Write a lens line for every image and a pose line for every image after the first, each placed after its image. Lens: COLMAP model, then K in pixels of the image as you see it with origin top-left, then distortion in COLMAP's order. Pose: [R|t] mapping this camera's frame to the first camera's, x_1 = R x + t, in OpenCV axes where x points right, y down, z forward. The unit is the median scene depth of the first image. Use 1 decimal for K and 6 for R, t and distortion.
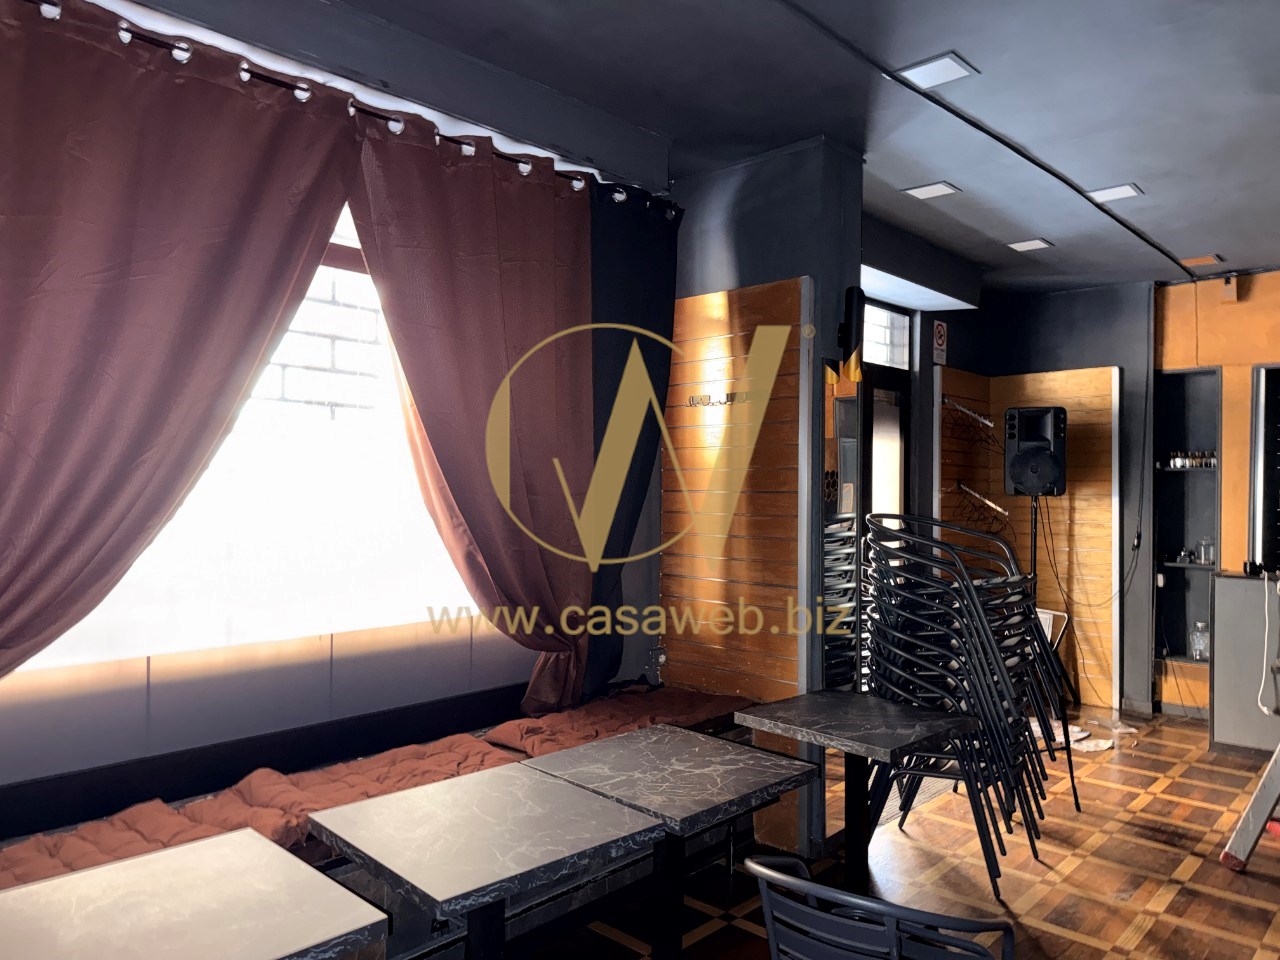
lens RADIAL K [[894.0, 0, 642.0], [0, 894.0, 473.5], [0, 0, 1]] dist [0.070877, -0.088346]
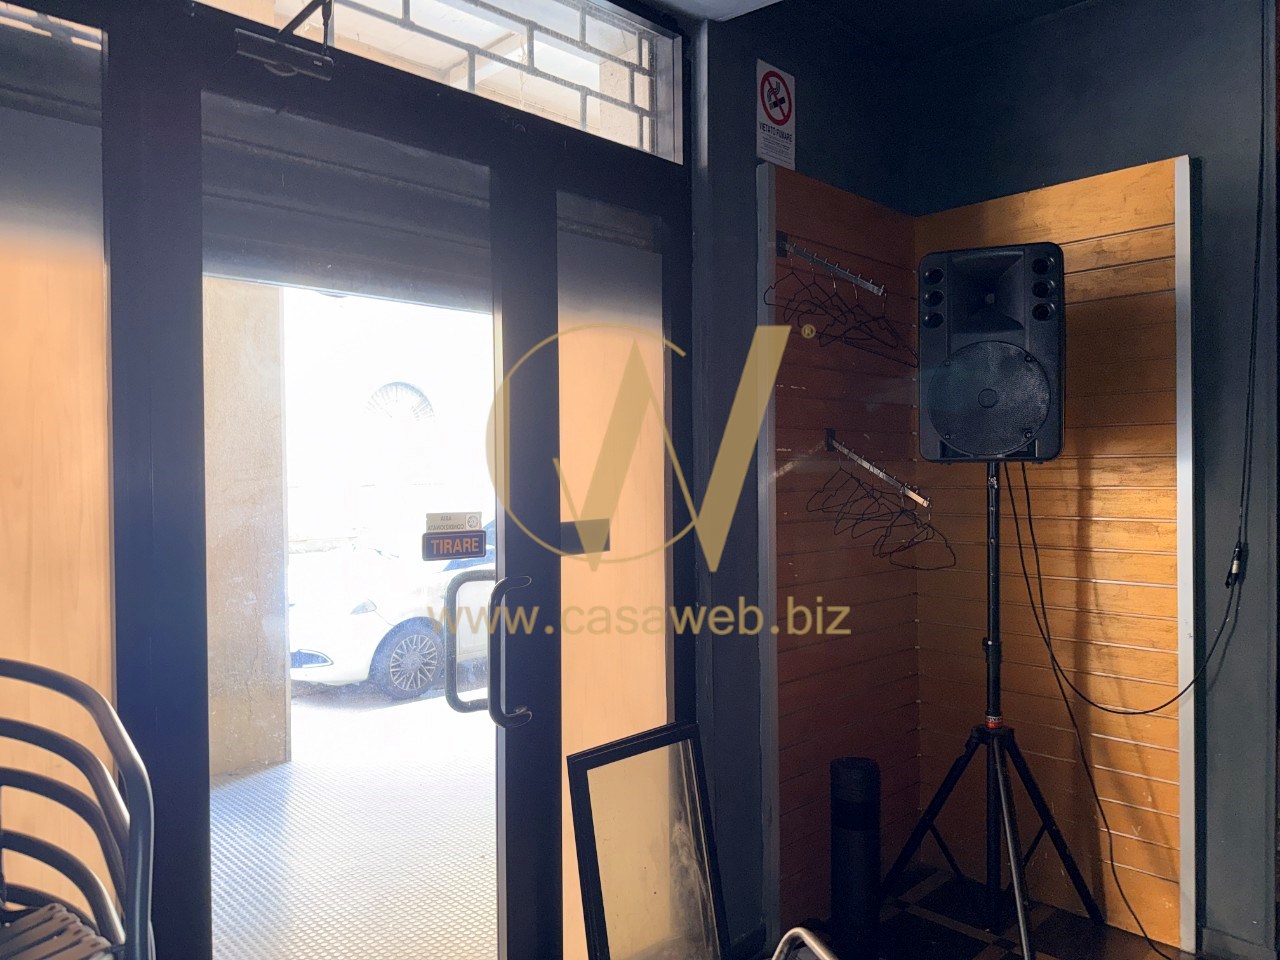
lens RADIAL K [[894.0, 0, 642.0], [0, 894.0, 473.5], [0, 0, 1]] dist [0.070877, -0.088346]
pose [[0.999020, -0.016253, -0.041159, 0.280136], [0.017047, 0.999674, 0.019022, 0.019084], [0.040836, -0.019705, 0.998972, 0.553610]]
